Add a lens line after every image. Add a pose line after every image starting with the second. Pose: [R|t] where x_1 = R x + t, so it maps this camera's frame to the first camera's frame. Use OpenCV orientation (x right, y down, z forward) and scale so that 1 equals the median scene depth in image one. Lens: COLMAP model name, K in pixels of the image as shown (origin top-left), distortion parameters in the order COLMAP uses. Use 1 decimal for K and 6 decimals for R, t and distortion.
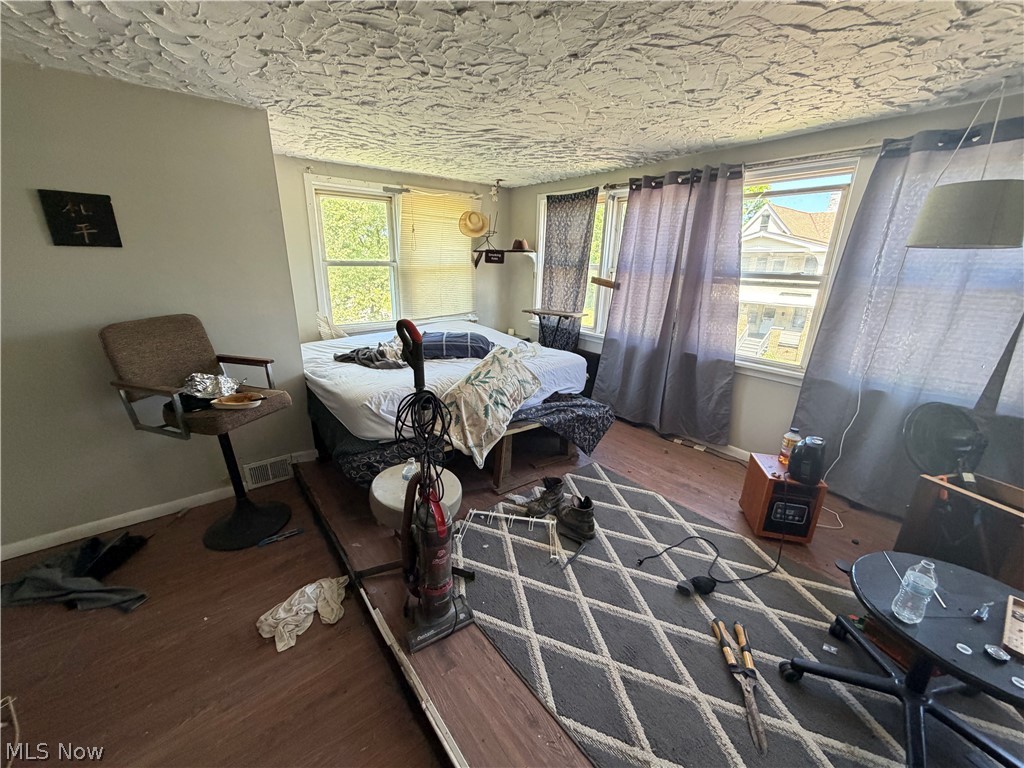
lens RADIAL K [[407.9, 0, 511.0], [0, 407.9, 385.5], [0, 0, 1]] dist [0.001158, -0.000295]
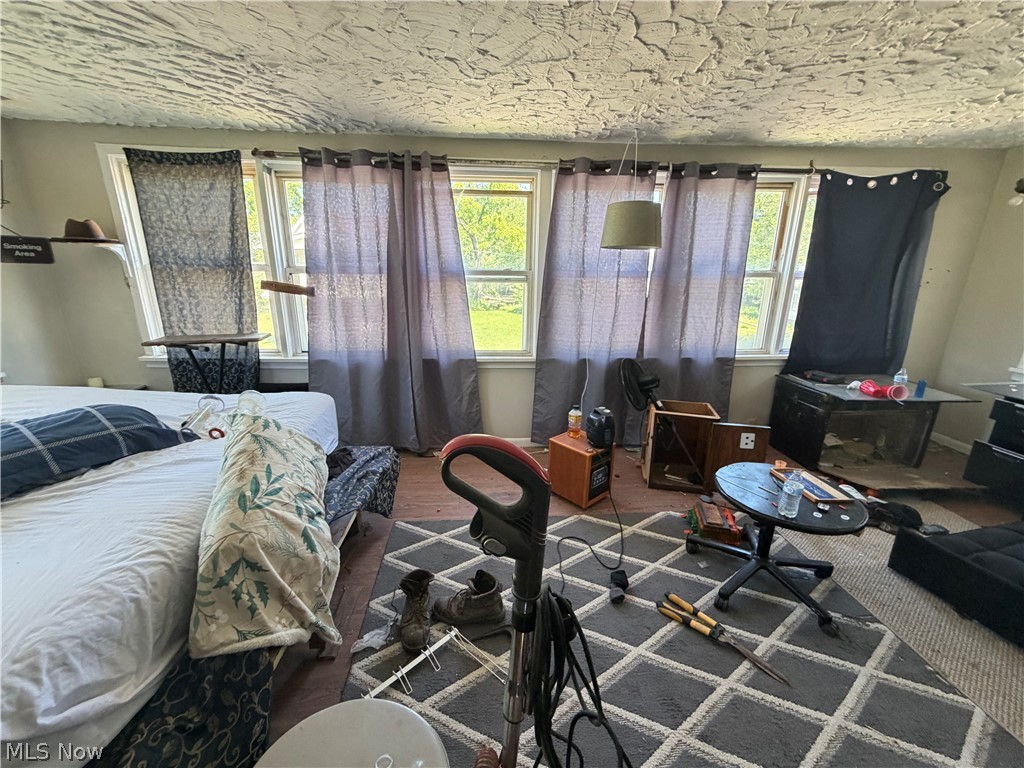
lens RADIAL K [[407.9, 0, 510.1], [0, 407.9, 385.0], [0, 0, 1]] dist [0.001158, -0.000295]
pose [[0.556984, -0.247990, 0.792635, -0.210371], [0.243734, 0.961165, 0.129446, -0.101142], [-0.793954, 0.121092, 0.595796, 0.329594]]
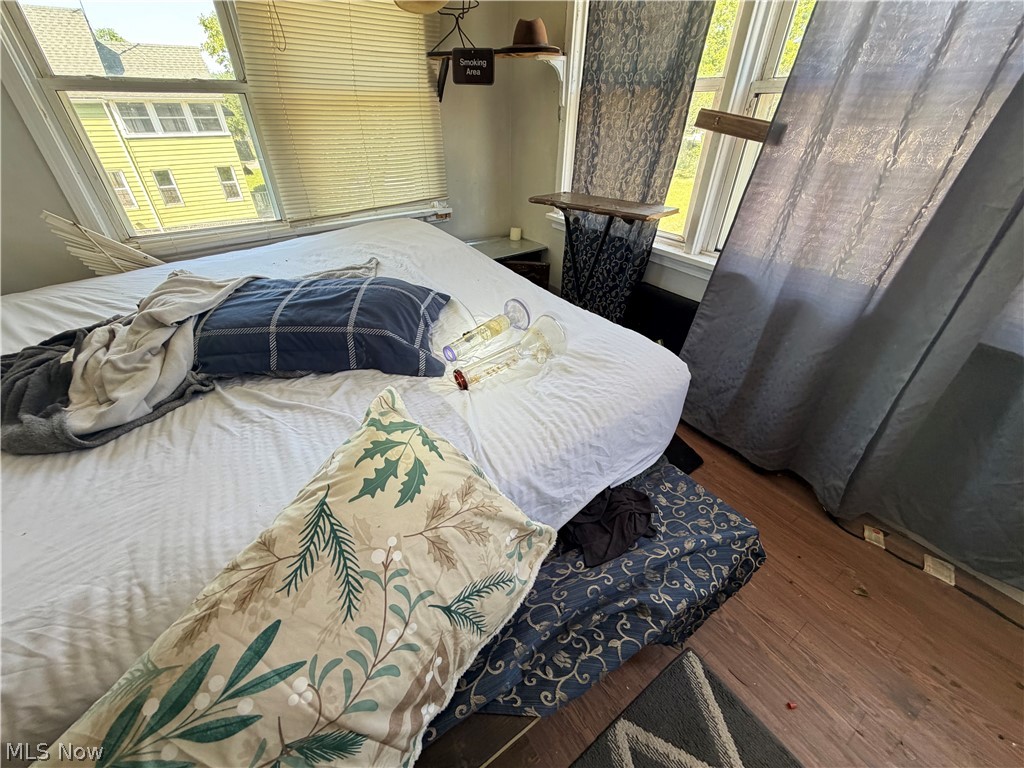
lens RADIAL K [[407.9, 0, 511.5], [0, 407.9, 382.8], [0, 0, 1]] dist [0.001158, -0.000295]
pose [[0.998015, 0.020386, -0.059581, 0.052195], [-0.002466, 0.958075, 0.286507, -0.156037], [0.062924, -0.285792, 0.956224, 0.666700]]
